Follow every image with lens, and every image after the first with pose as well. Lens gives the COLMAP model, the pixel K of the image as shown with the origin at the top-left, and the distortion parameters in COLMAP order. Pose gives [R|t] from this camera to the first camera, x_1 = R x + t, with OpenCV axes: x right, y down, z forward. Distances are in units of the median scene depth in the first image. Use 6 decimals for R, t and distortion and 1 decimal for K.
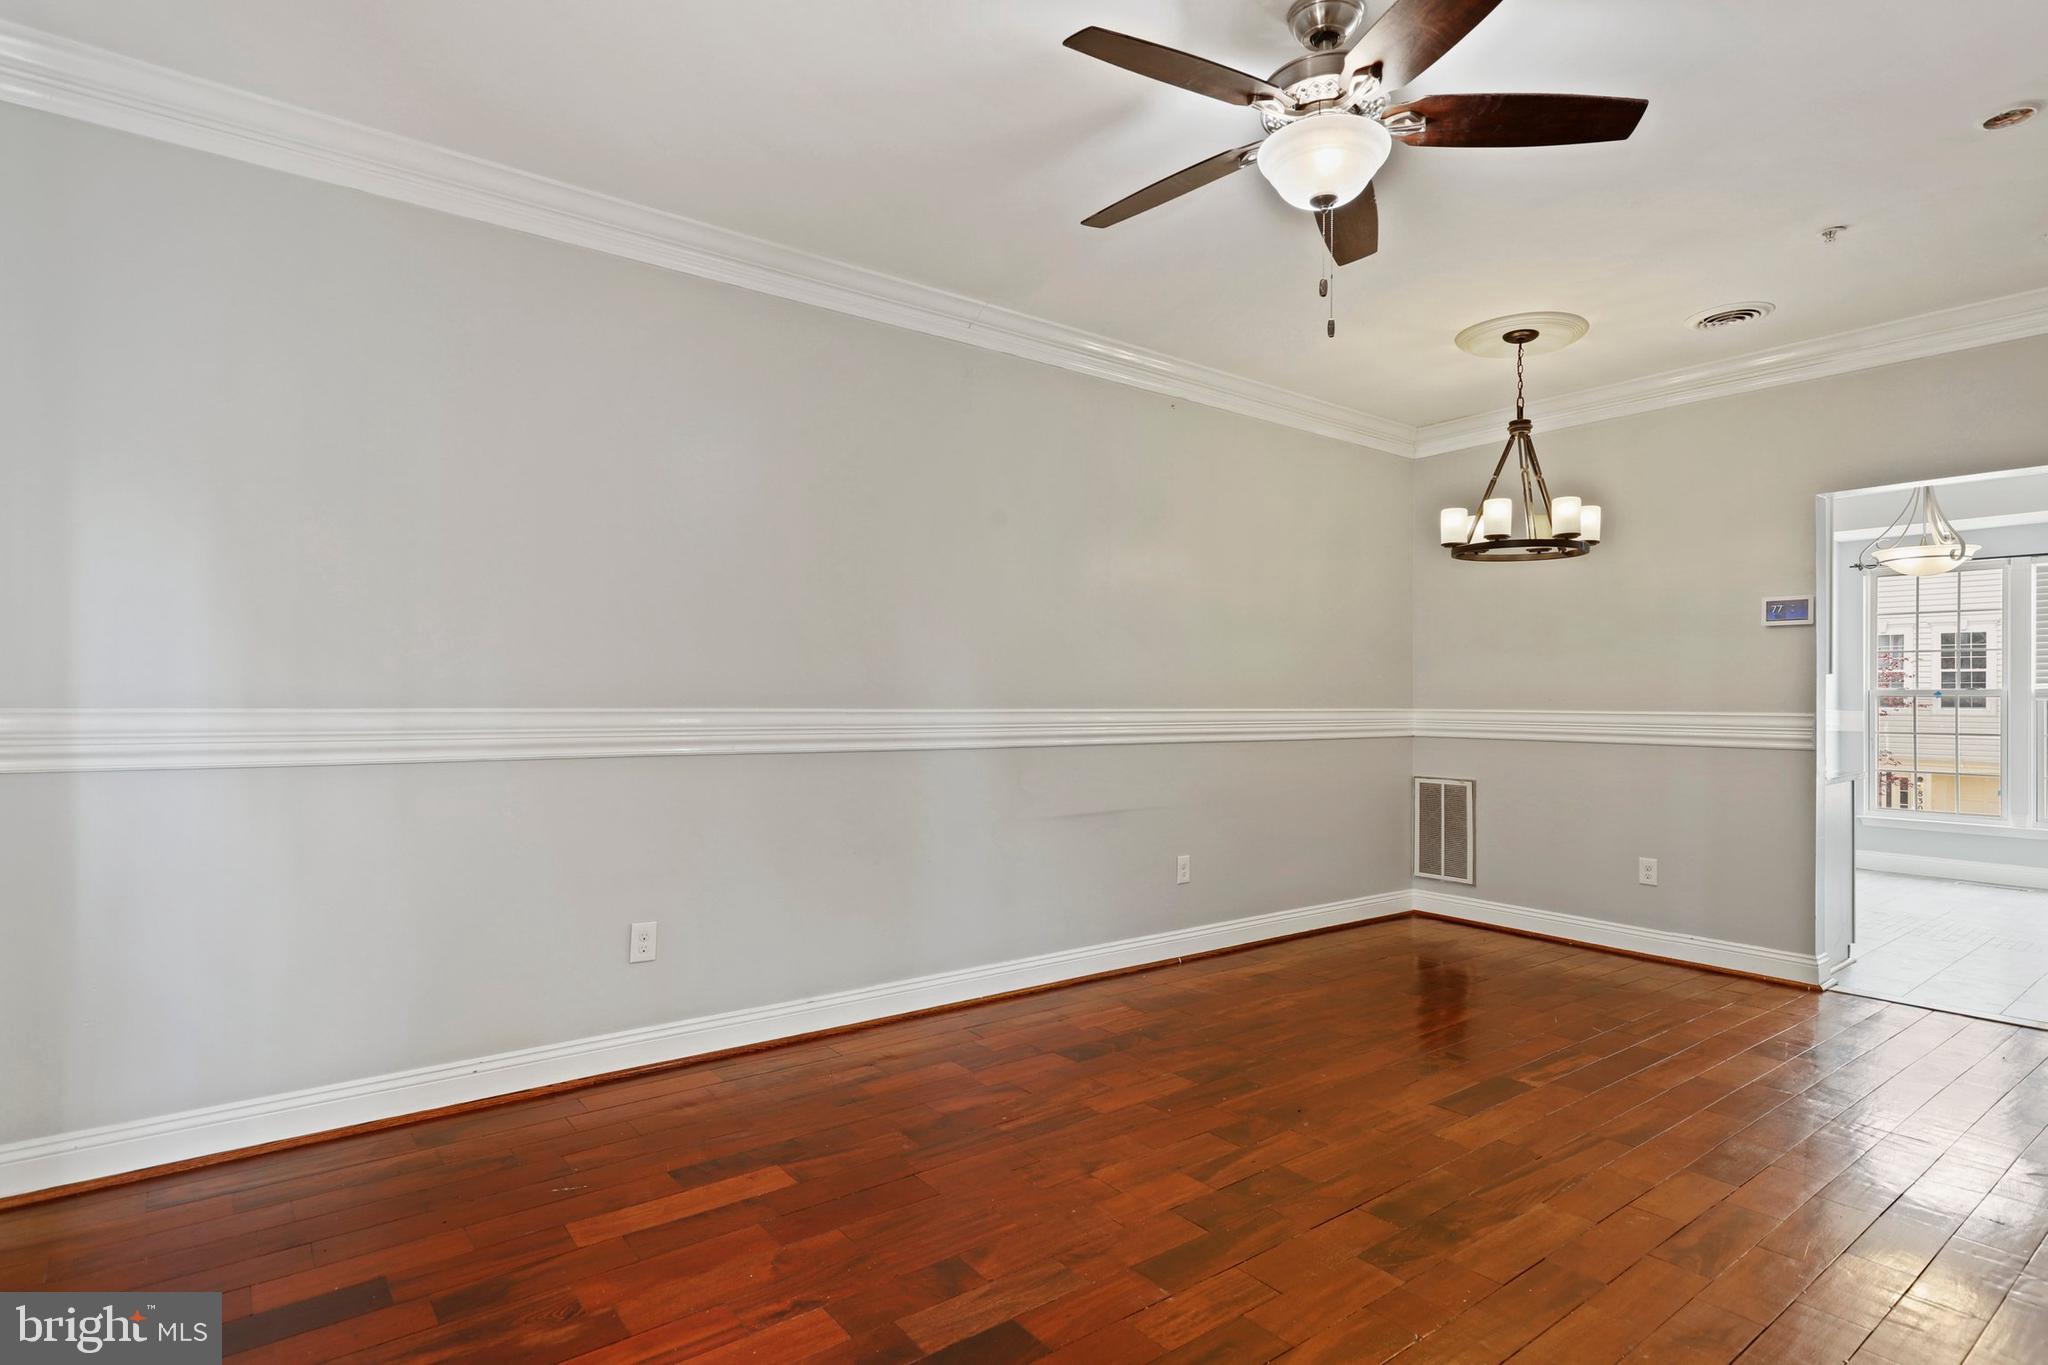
lens RADIAL K [[1053.7, 0, 1014.0], [0, 1053.7, 691.9], [0, 0, 1]] dist [-0.001510, 0.000591]
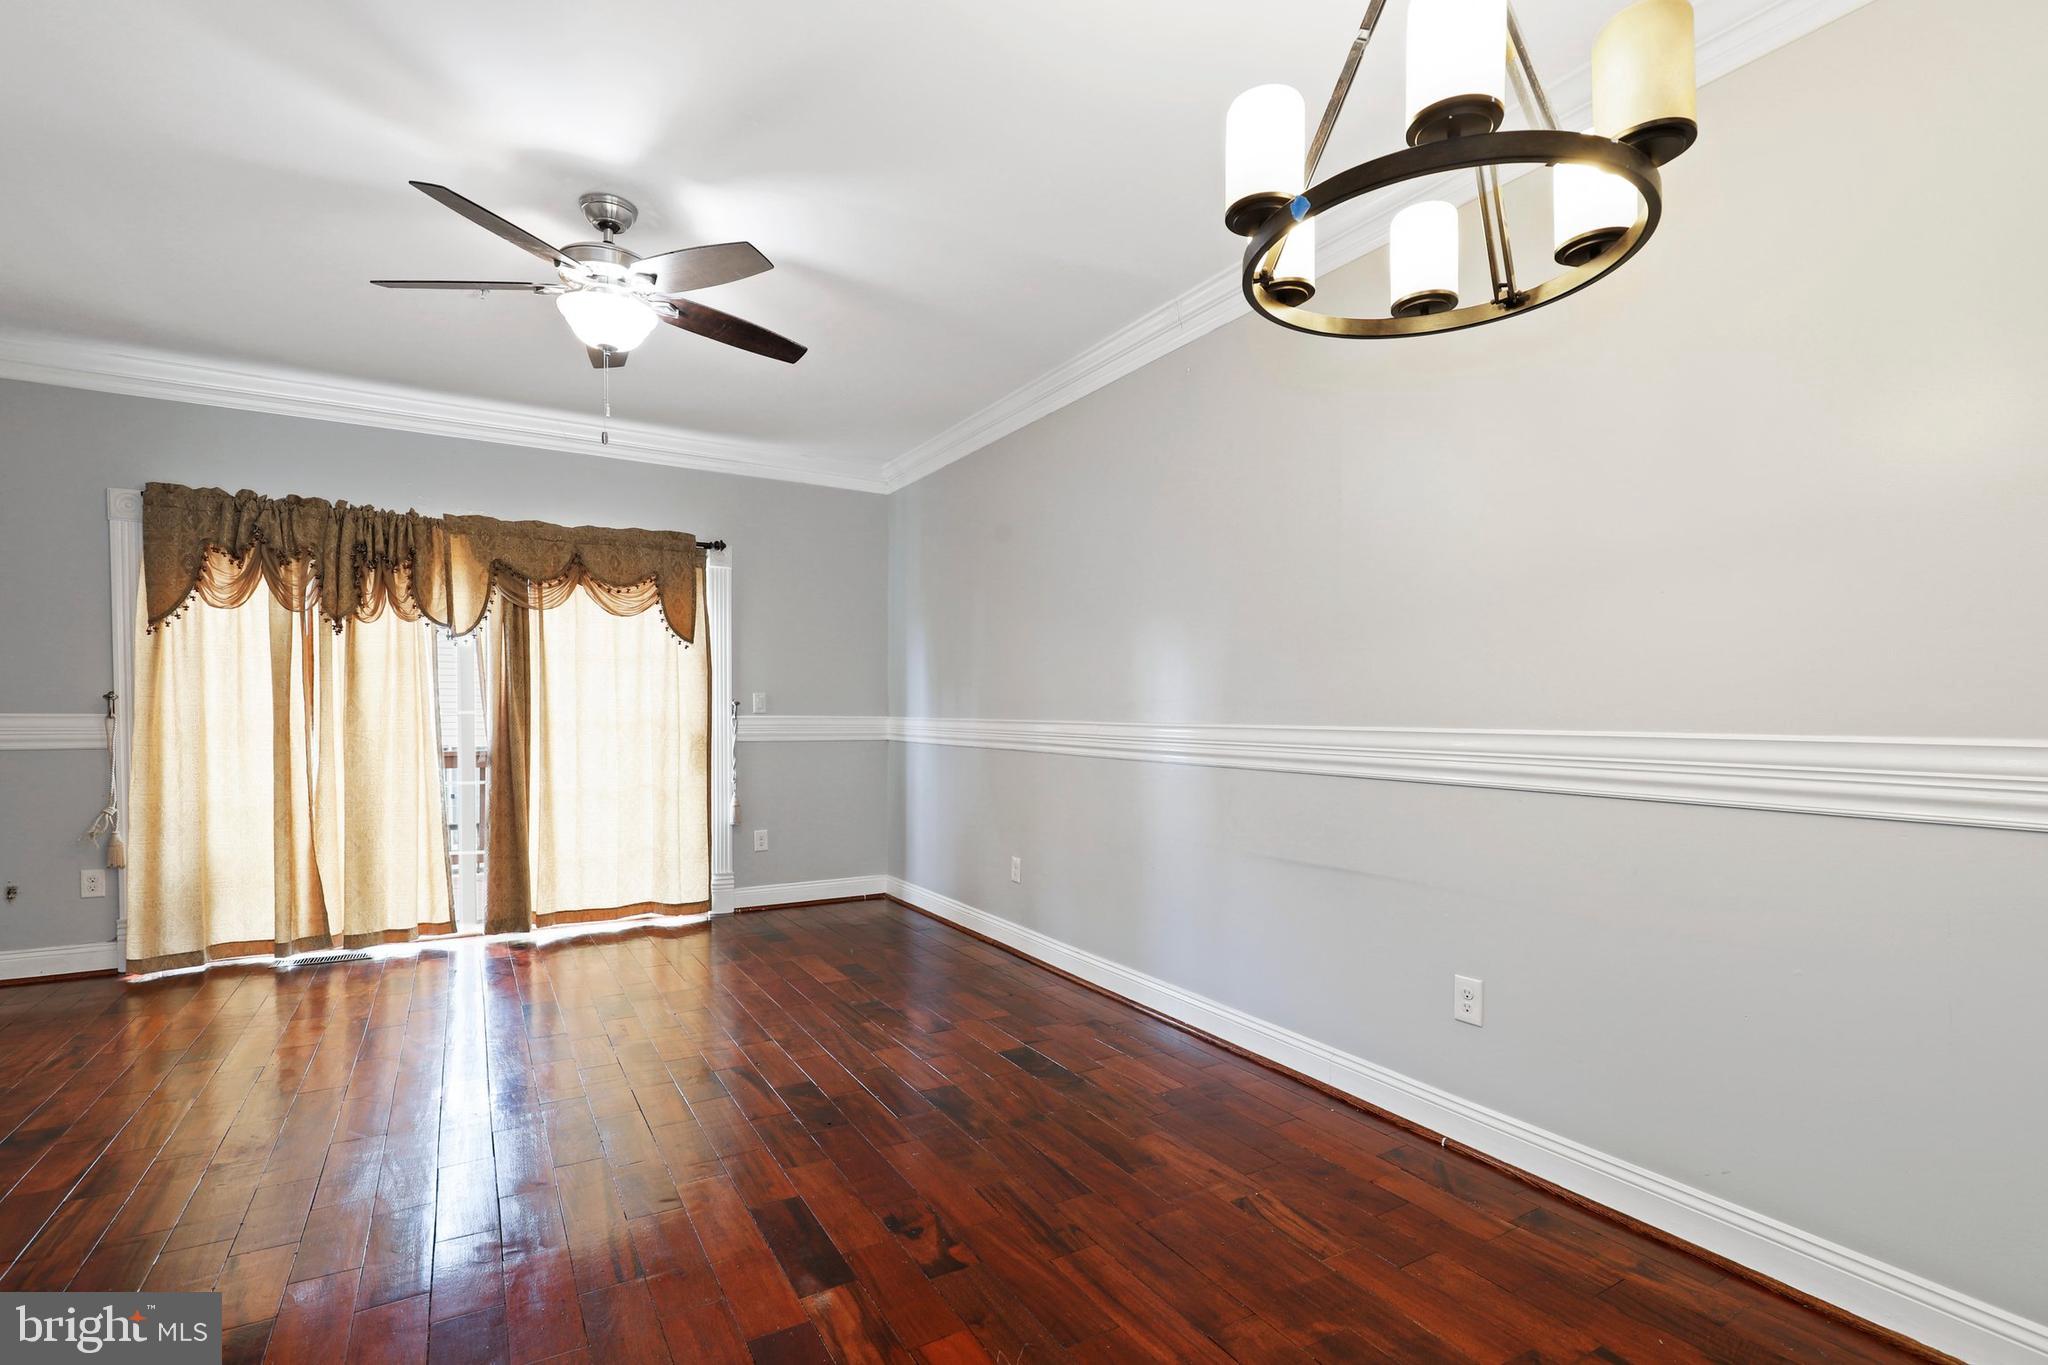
lens RADIAL K [[938.1, 0, 1031.9], [0, 938.1, 736.2], [0, 0, 1]] dist [-0.000185, 0.000915]
pose [[-0.105043, 0.014730, -0.994359, 0.794198], [-0.003485, 0.999879, 0.015180, 0.014616], [0.994462, 0.005059, -0.104979, 0.906886]]
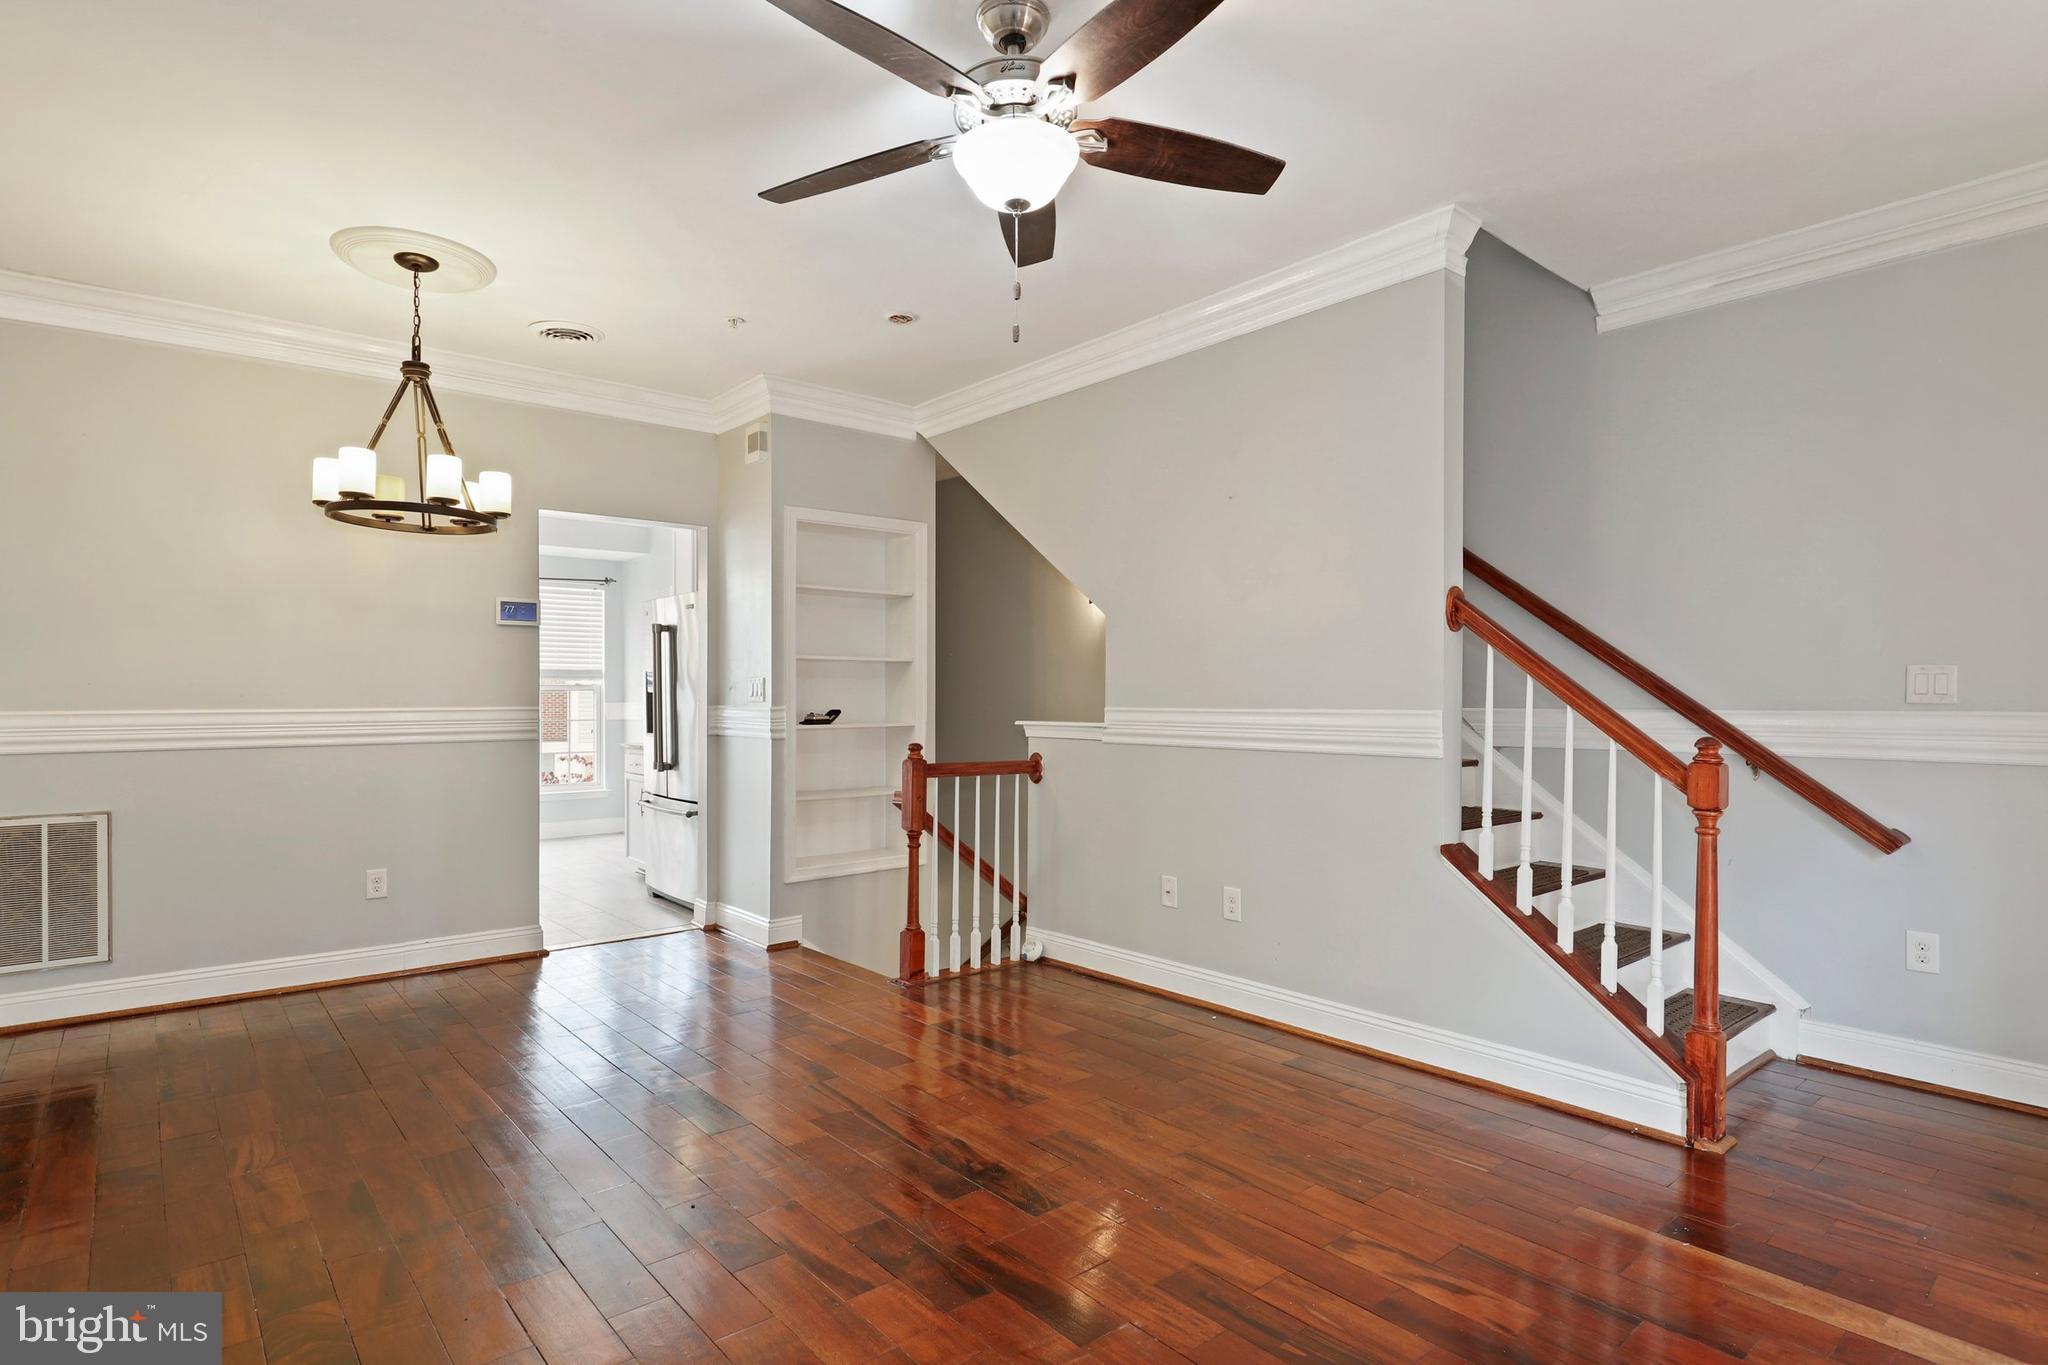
lens RADIAL K [[1053.7, 0, 1027.1], [0, 1053.7, 696.2], [0, 0, 1]] dist [-0.001510, 0.000591]
pose [[-0.056595, -0.006541, 0.998376, -0.385380], [-0.003500, 0.999974, 0.006353, 0.000625], [-0.998391, -0.003135, -0.056616, 0.559549]]
